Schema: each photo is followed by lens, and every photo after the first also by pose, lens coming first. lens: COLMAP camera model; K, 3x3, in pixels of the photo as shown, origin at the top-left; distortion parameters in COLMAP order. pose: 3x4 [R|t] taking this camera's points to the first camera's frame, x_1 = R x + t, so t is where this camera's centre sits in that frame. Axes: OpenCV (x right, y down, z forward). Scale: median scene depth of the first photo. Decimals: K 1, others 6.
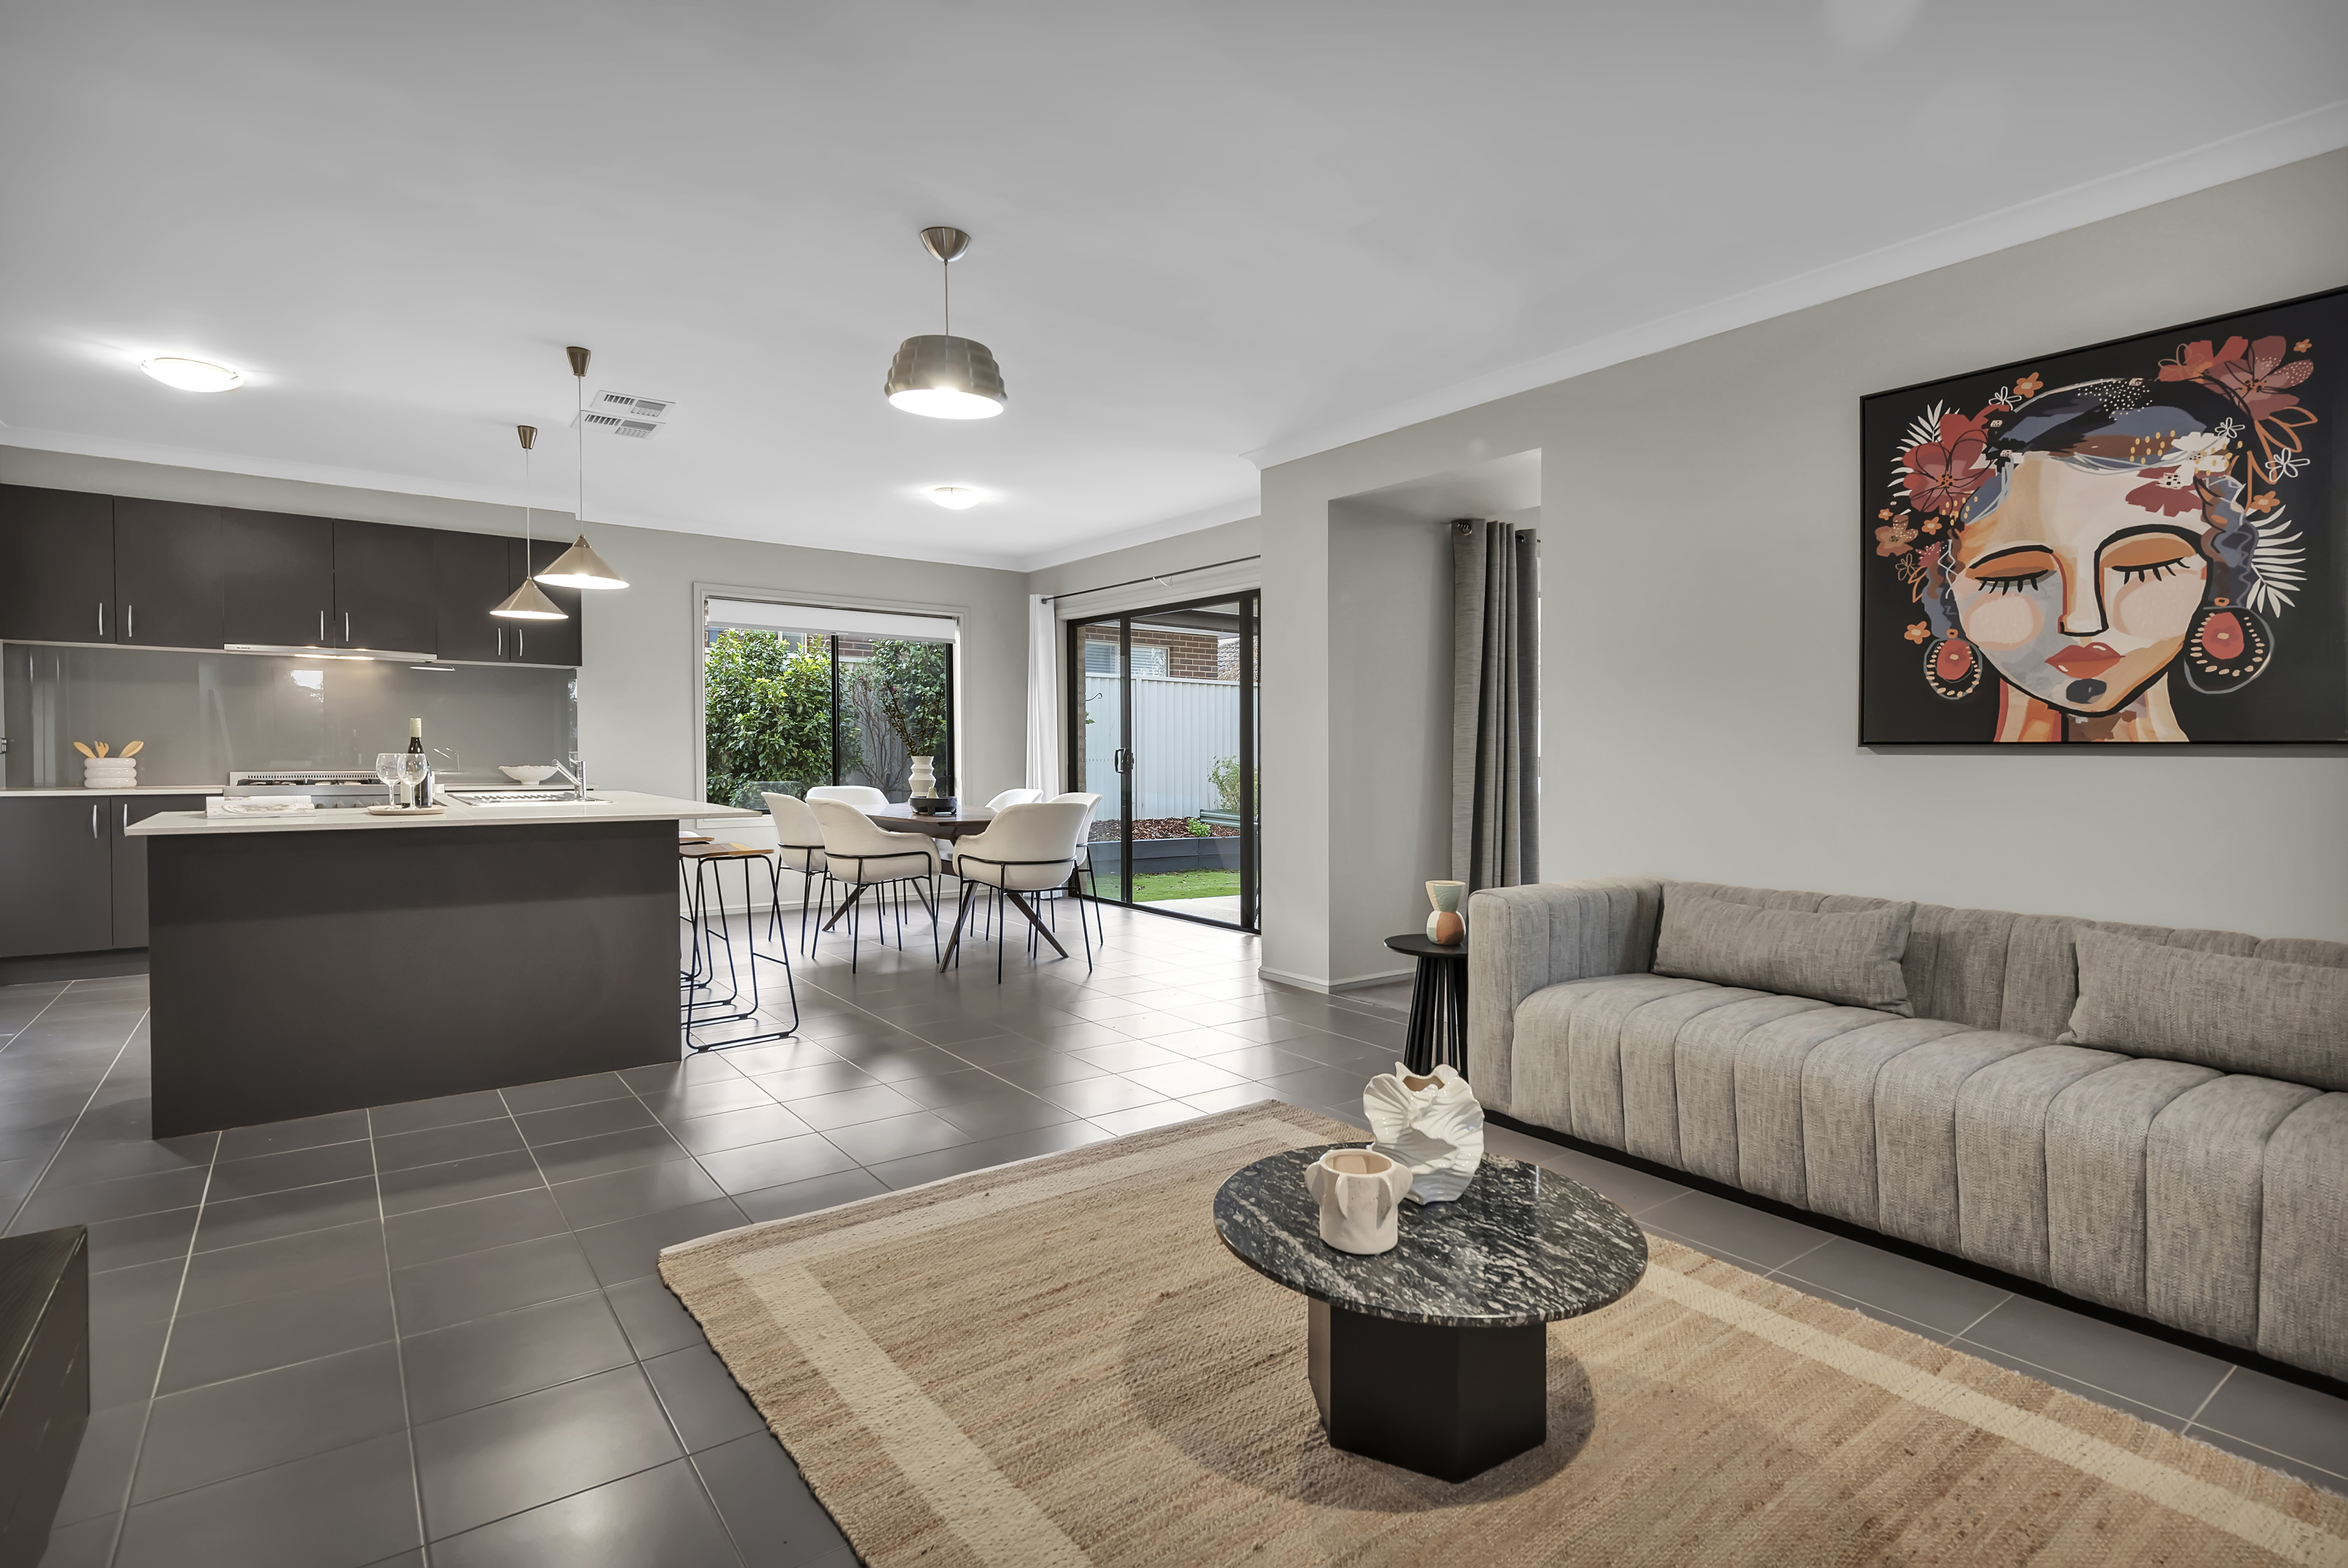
lens RADIAL K [[1137.3, 0, 1181.5], [0, 1137.3, 779.1], [0, 0, 1]] dist [0.005205, 0.000435]
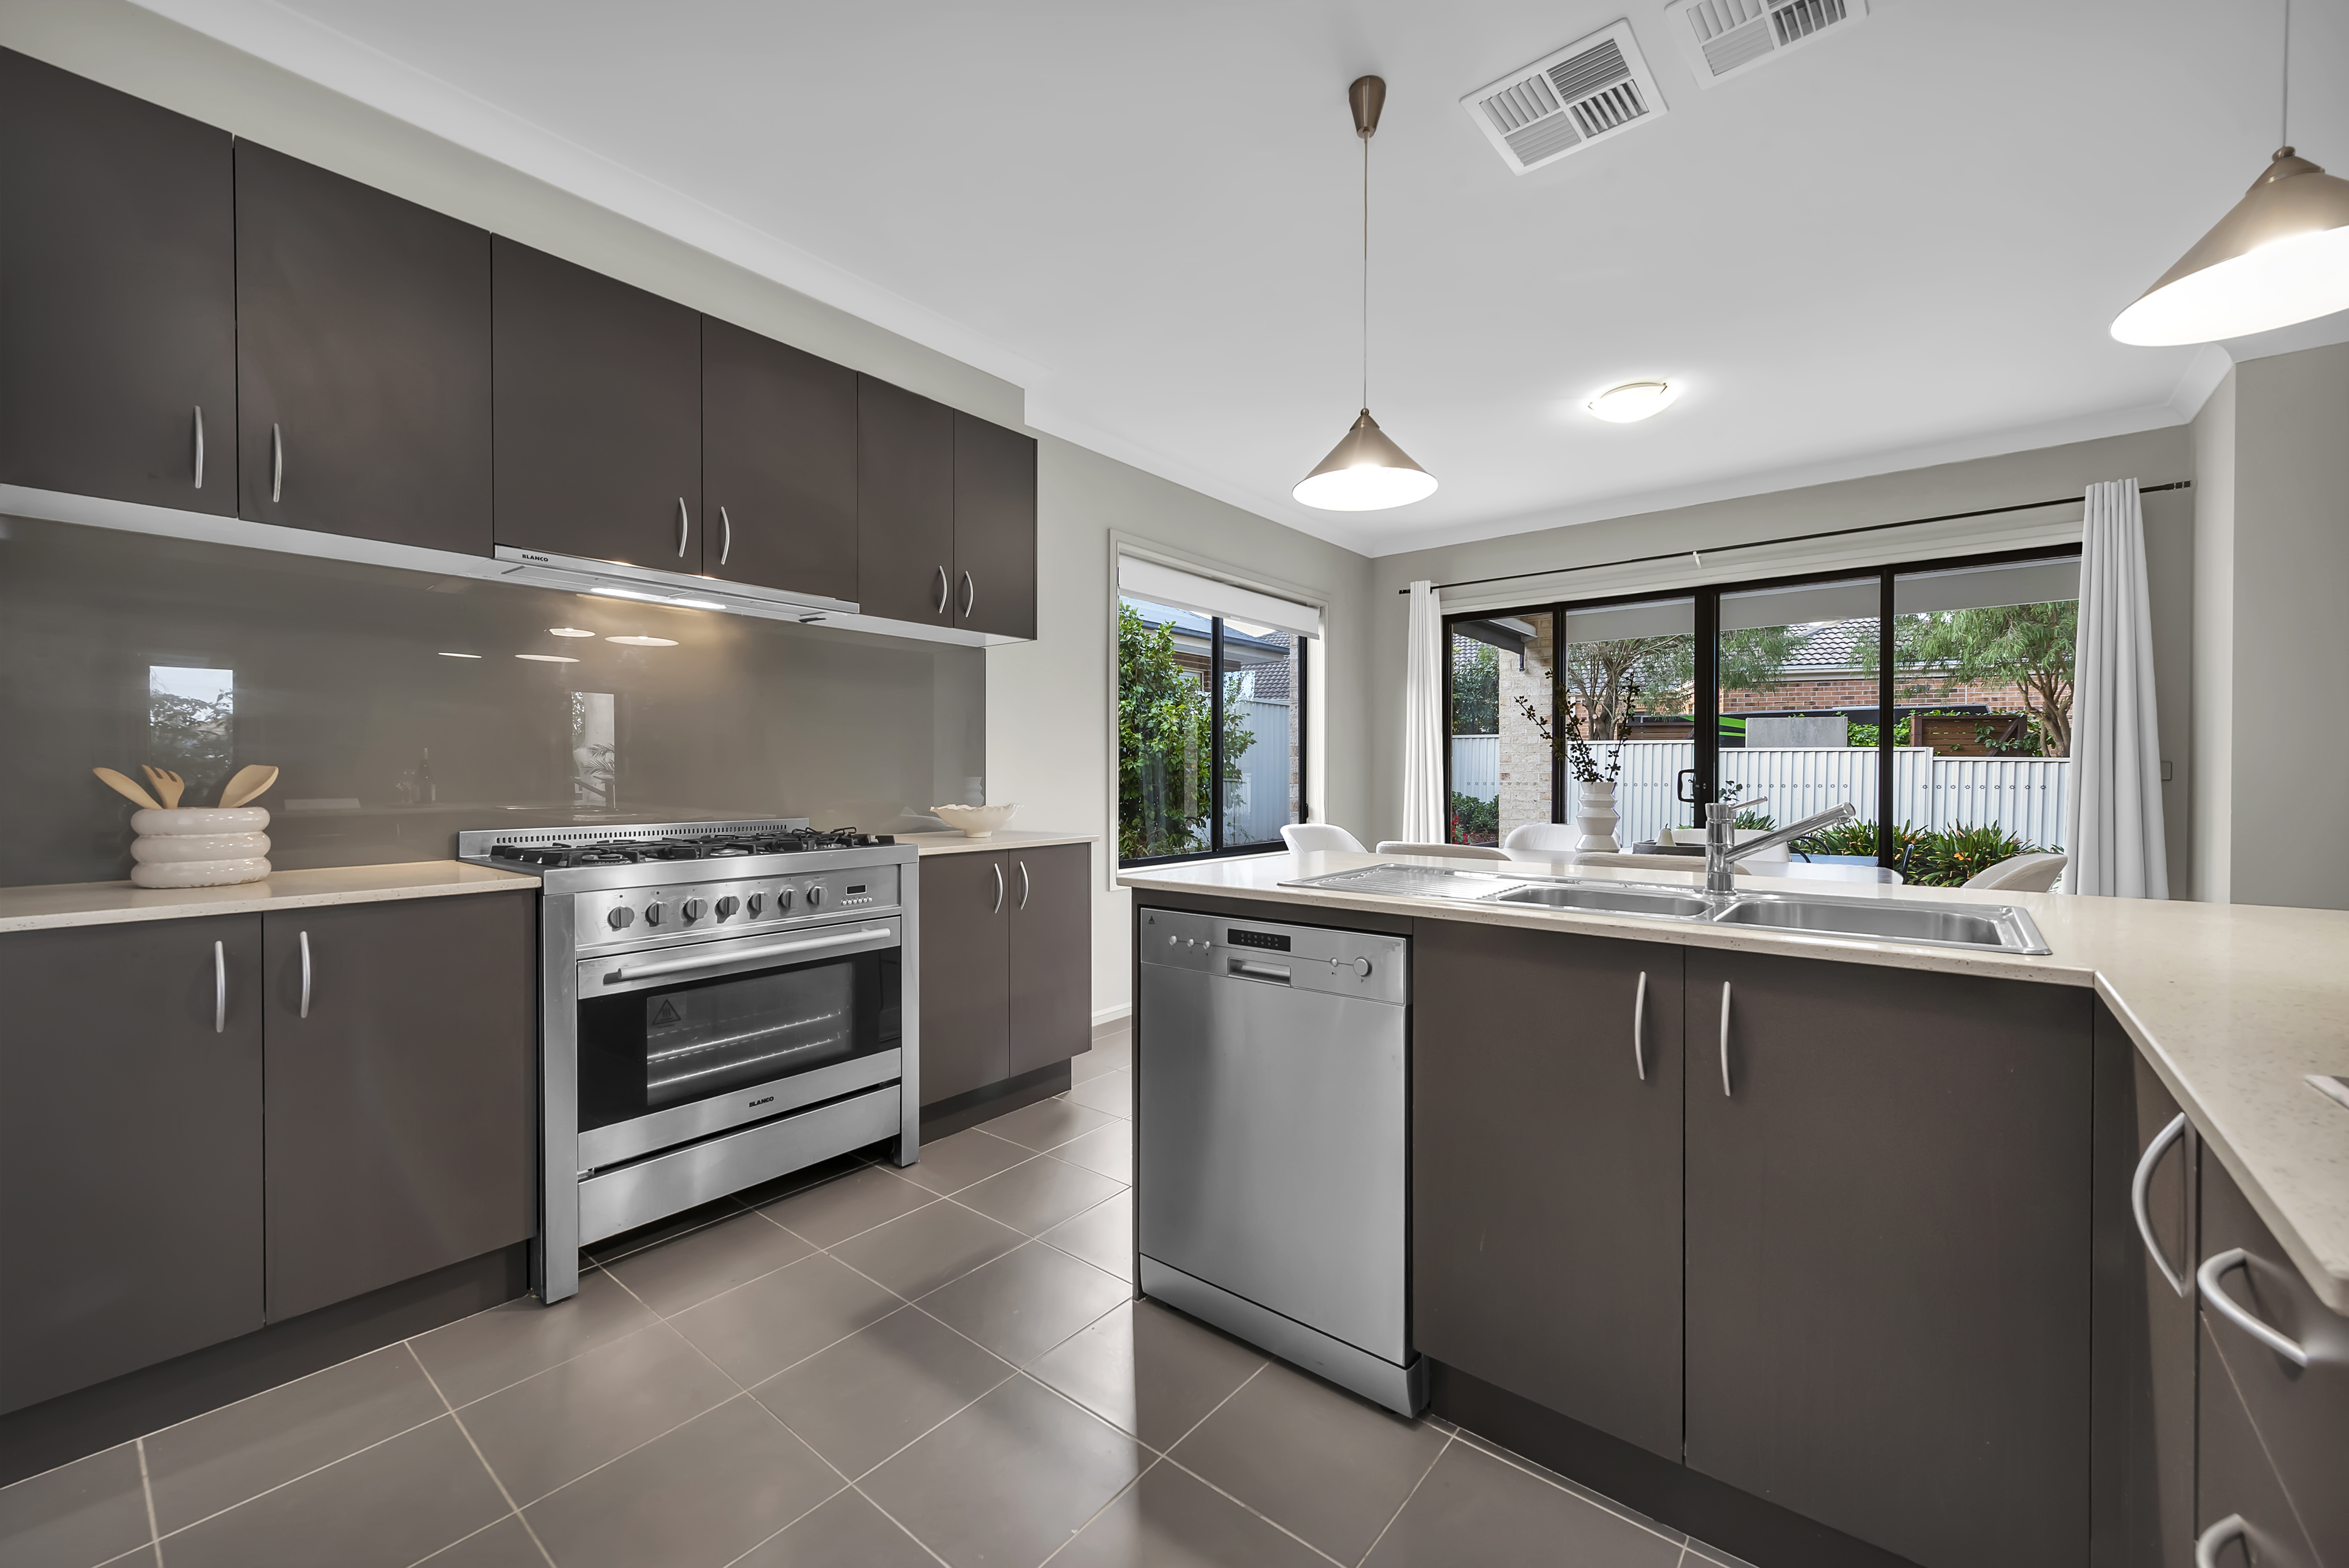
lens RADIAL K [[923.1, 0, 1172.6], [0, 923.1, 777.4], [0, 0, 1]] dist [0.003563, 0.000280]
pose [[0.972382, -0.007038, 0.233287, -0.611476], [0.011264, 0.999796, -0.016787, -0.017713], [-0.233121, 0.018951, 0.972263, 0.544208]]
